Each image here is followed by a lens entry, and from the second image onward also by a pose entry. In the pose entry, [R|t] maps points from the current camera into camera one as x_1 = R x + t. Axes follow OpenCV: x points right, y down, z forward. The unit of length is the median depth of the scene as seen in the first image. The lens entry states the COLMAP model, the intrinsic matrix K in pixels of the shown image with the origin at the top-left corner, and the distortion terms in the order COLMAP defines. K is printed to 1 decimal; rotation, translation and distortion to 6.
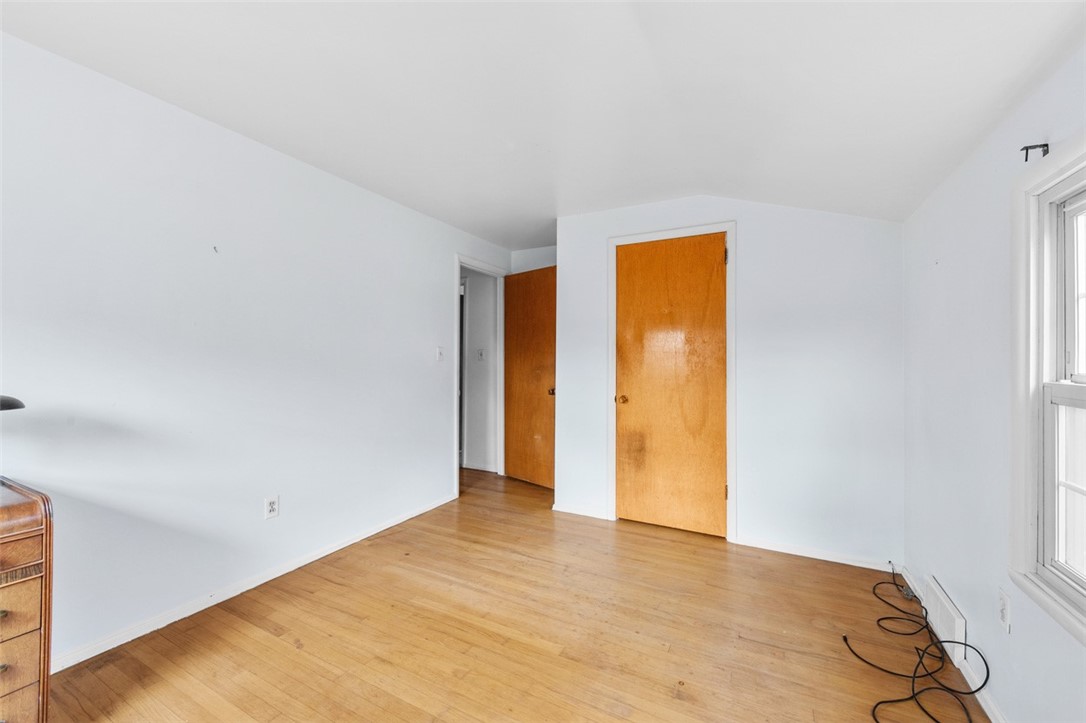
lens RADIAL K [[428.4, 0, 552.8], [0, 428.4, 358.6], [0, 0, 1]] dist [0.007583, -0.003241]
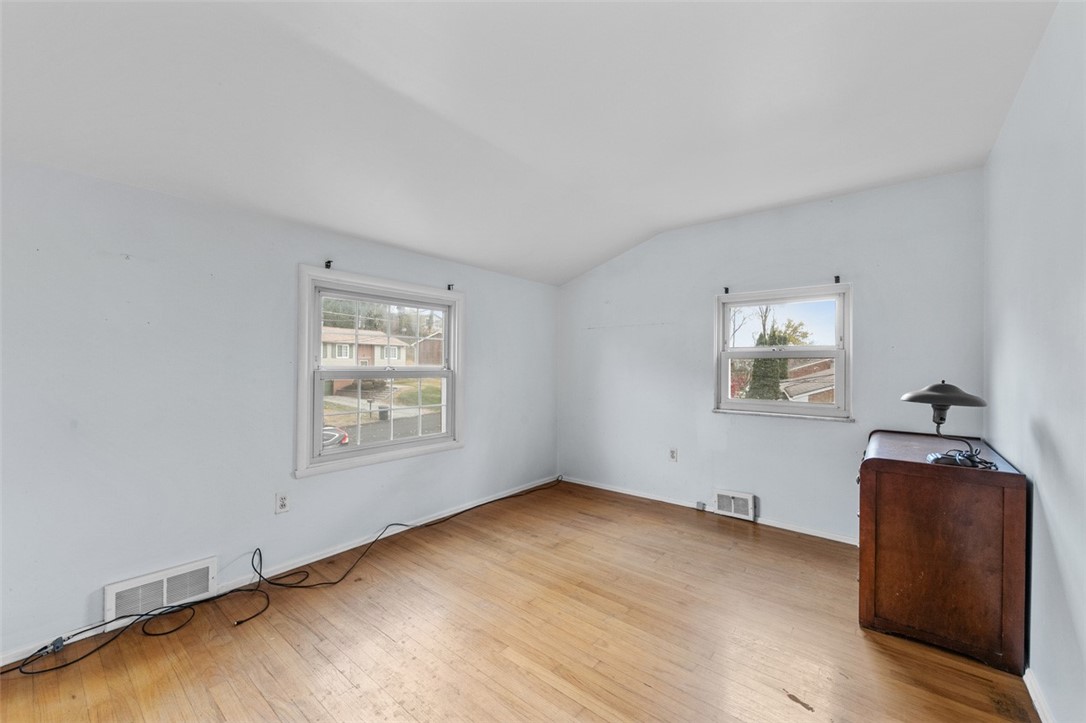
lens RADIAL K [[428.4, 0, 550.9], [0, 428.4, 362.9], [0, 0, 1]] dist [0.007583, -0.003241]
pose [[-0.976136, -0.012093, 0.216824, -0.290750], [-0.012802, 0.999916, -0.001865, 0.010900], [-0.216783, -0.004596, -0.976209, 1.921041]]
